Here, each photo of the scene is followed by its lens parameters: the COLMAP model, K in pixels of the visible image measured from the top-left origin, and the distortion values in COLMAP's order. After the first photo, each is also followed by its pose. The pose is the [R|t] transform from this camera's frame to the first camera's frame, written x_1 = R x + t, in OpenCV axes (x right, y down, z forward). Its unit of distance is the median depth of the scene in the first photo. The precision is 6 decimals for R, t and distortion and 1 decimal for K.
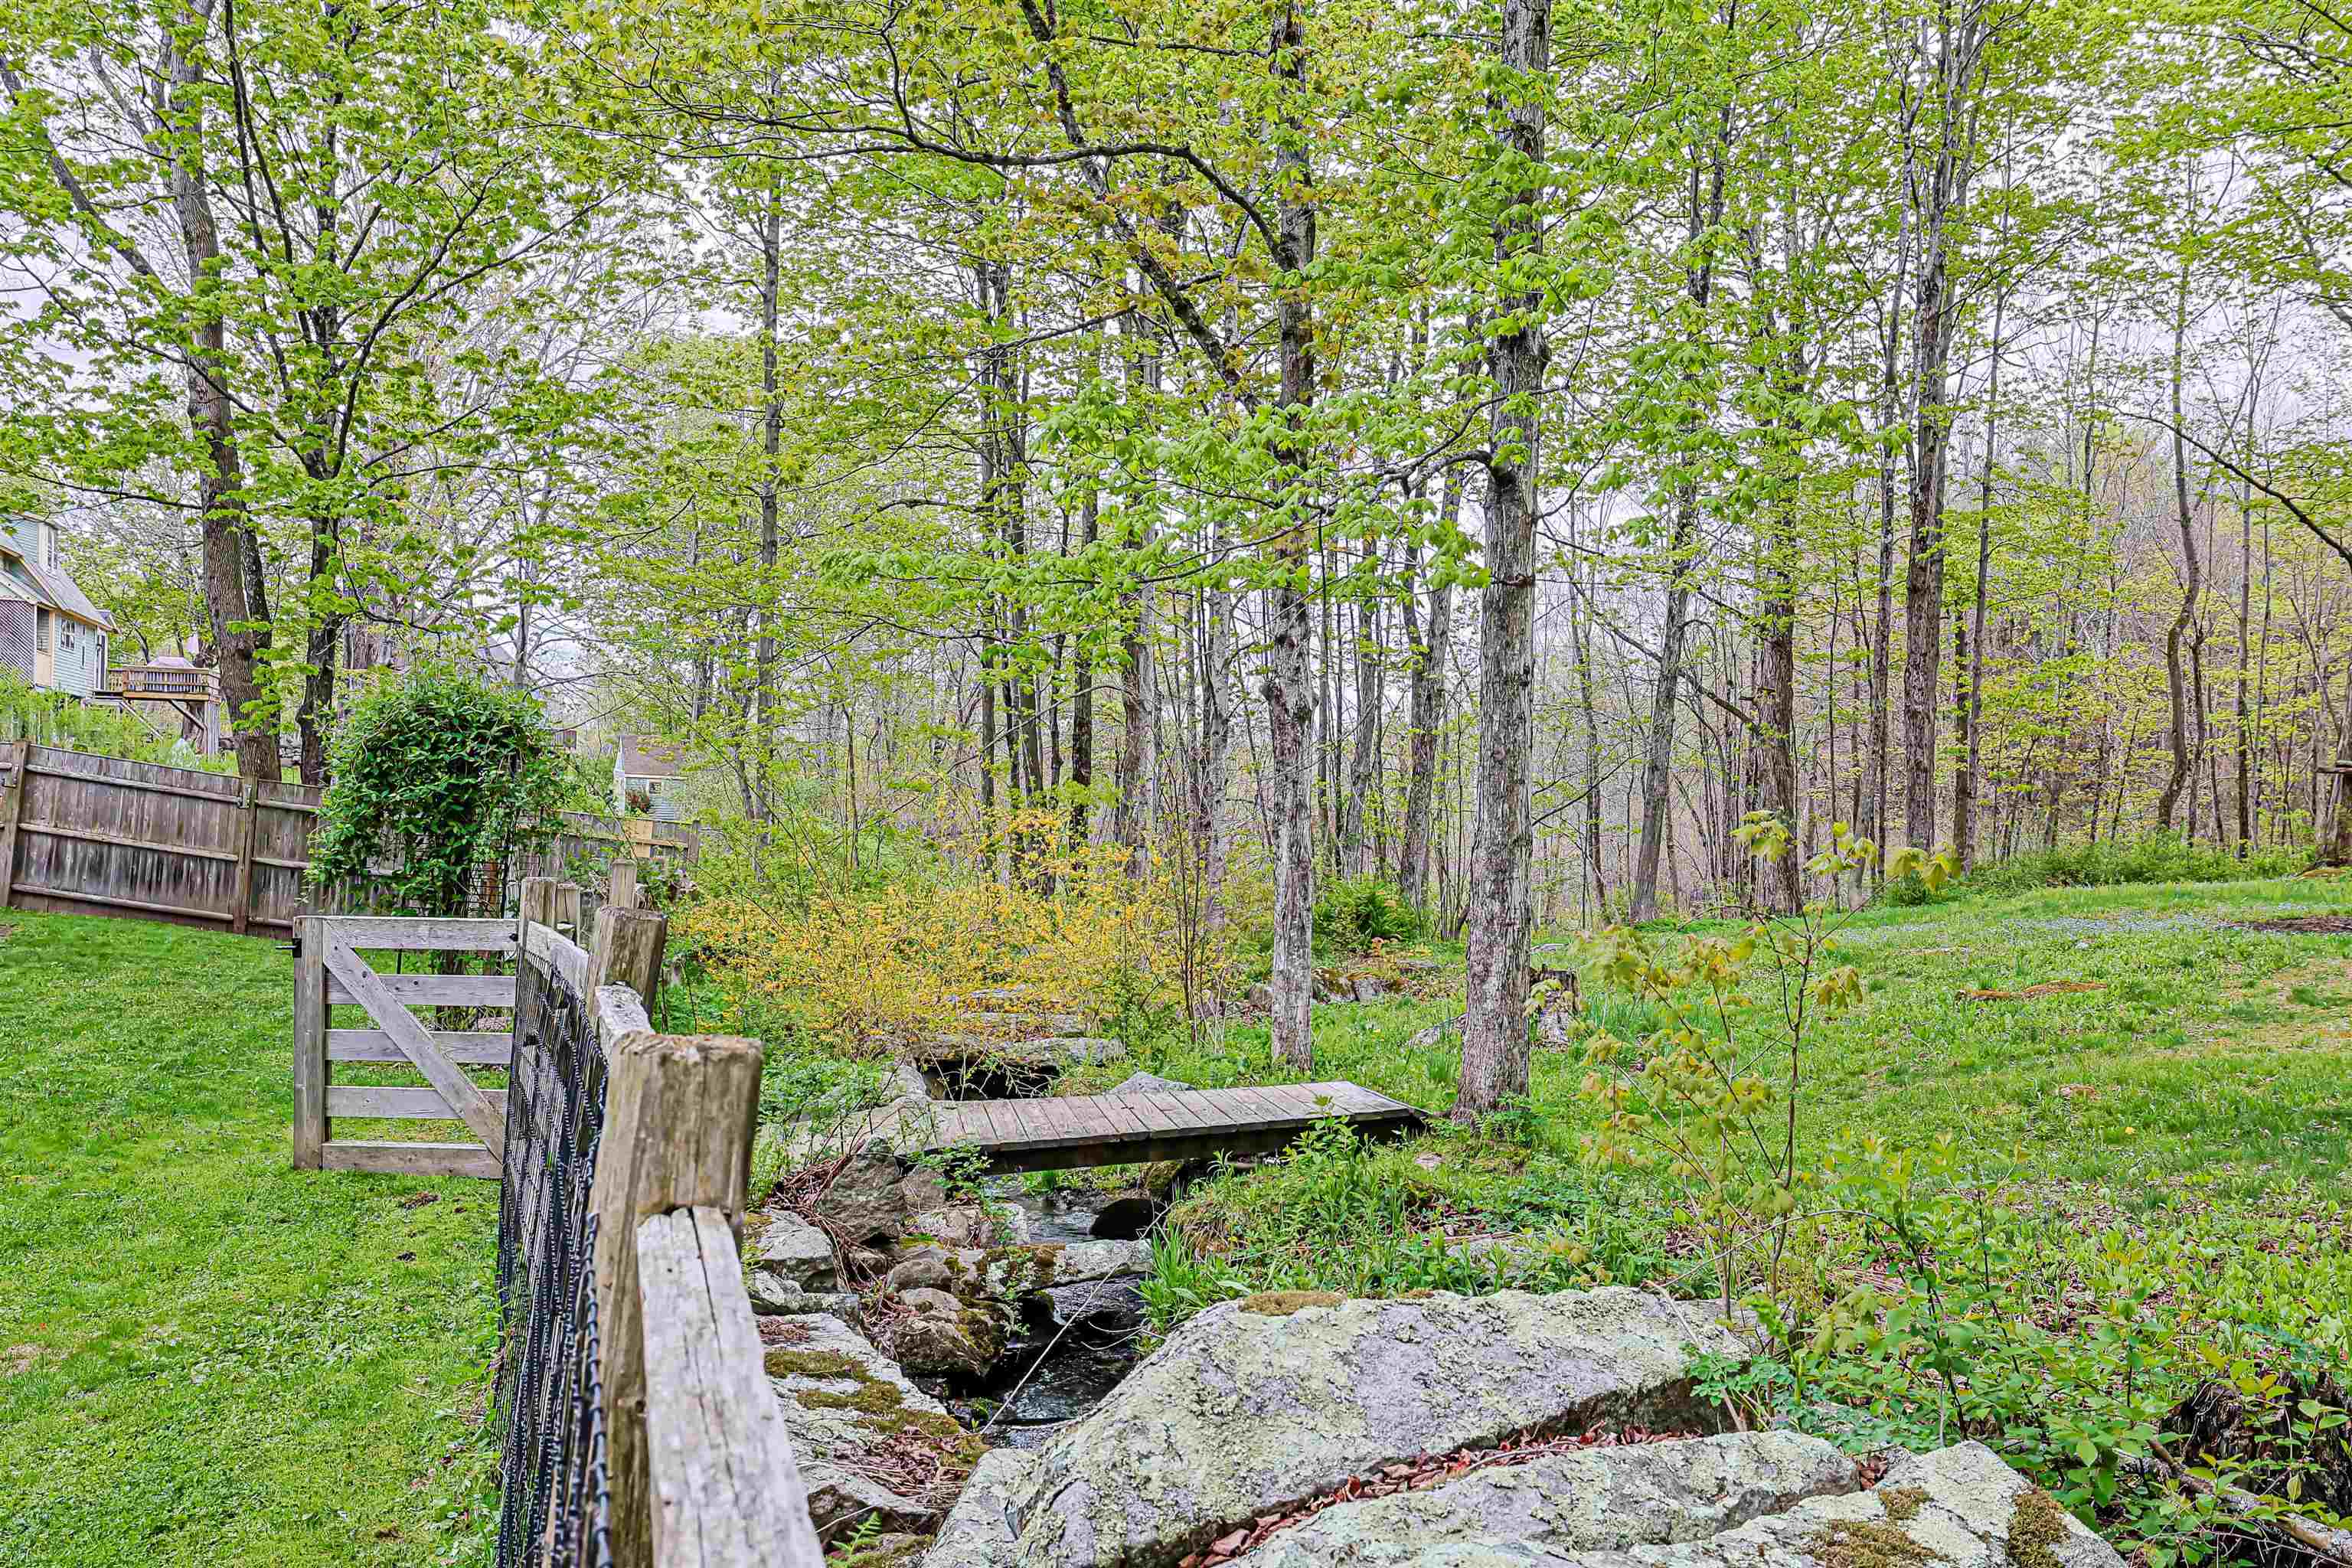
lens RADIAL K [[1746.1, 0, 1176.0], [0, 1746.1, 784.0], [0, 0, 1]] dist [0.002571, 0.001935]
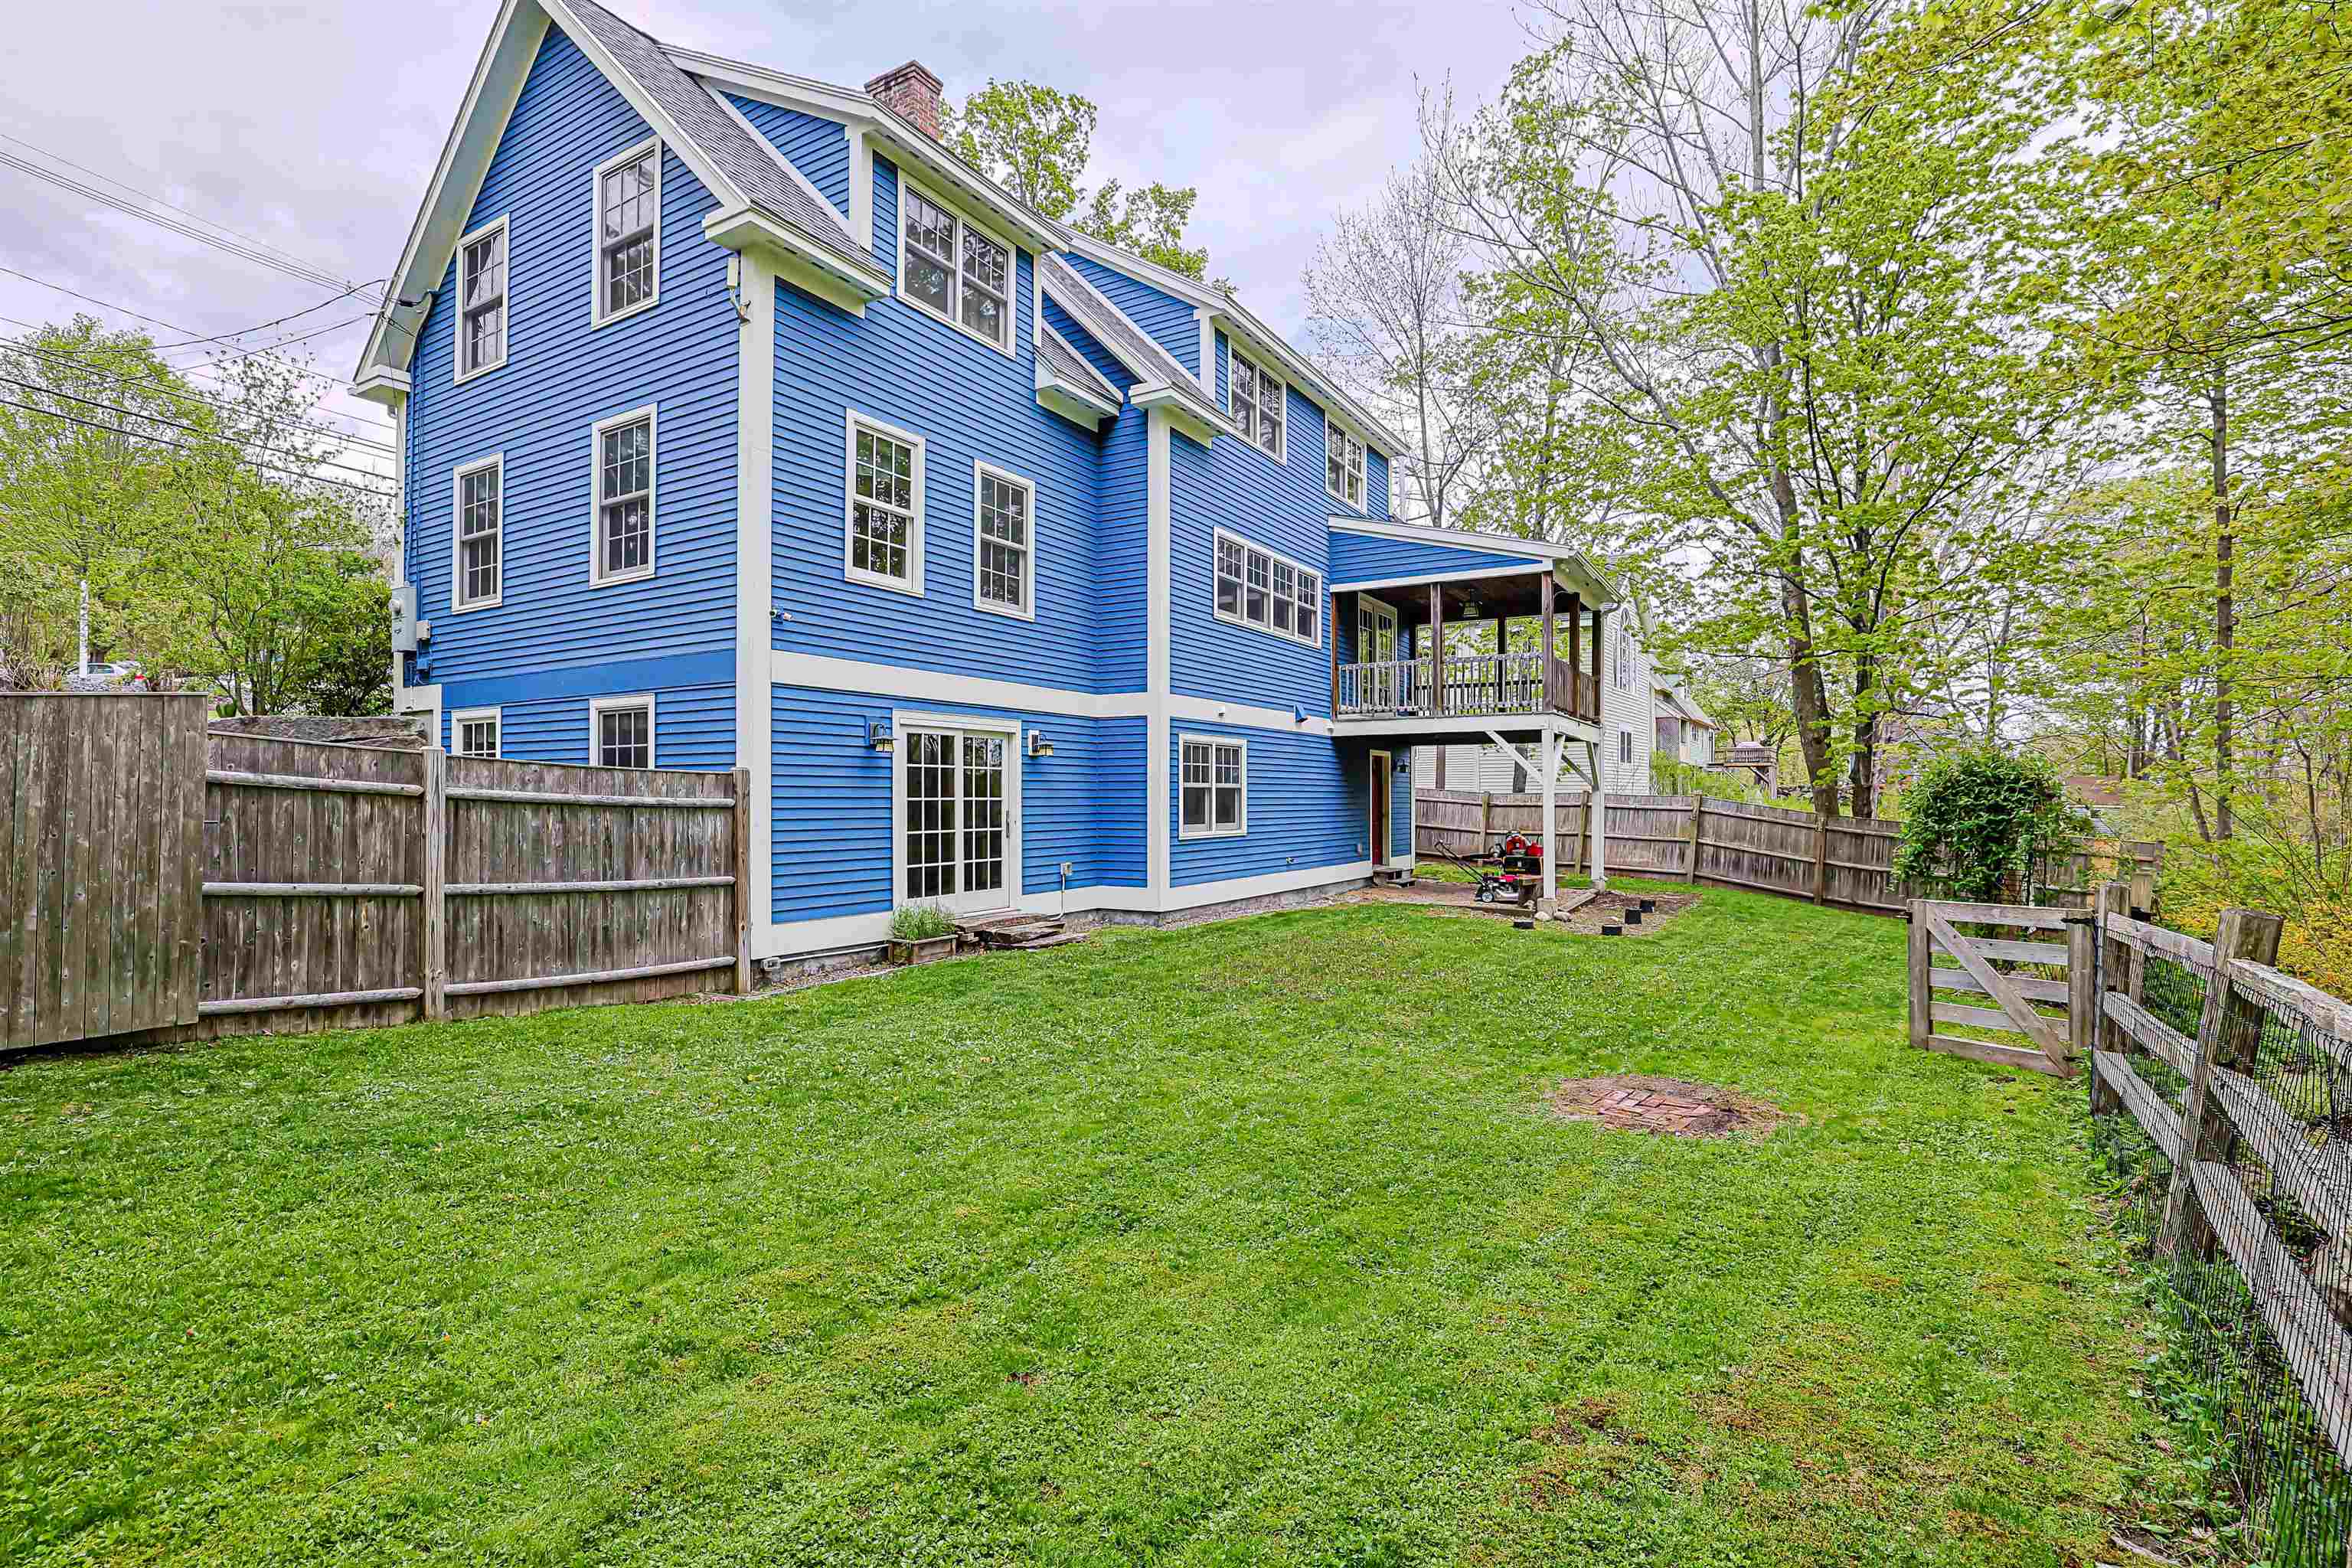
lens RADIAL K [[1099.4, 0, 1176.0], [0, 1099.4, 784.0], [0, 0, 1]] dist [-0.009561, 0.000232]
pose [[0.573818, -0.031007, -0.818395, -0.021131], [0.012587, 0.999499, -0.029044, -0.009321], [0.818886, 0.006365, 0.573921, -0.125322]]
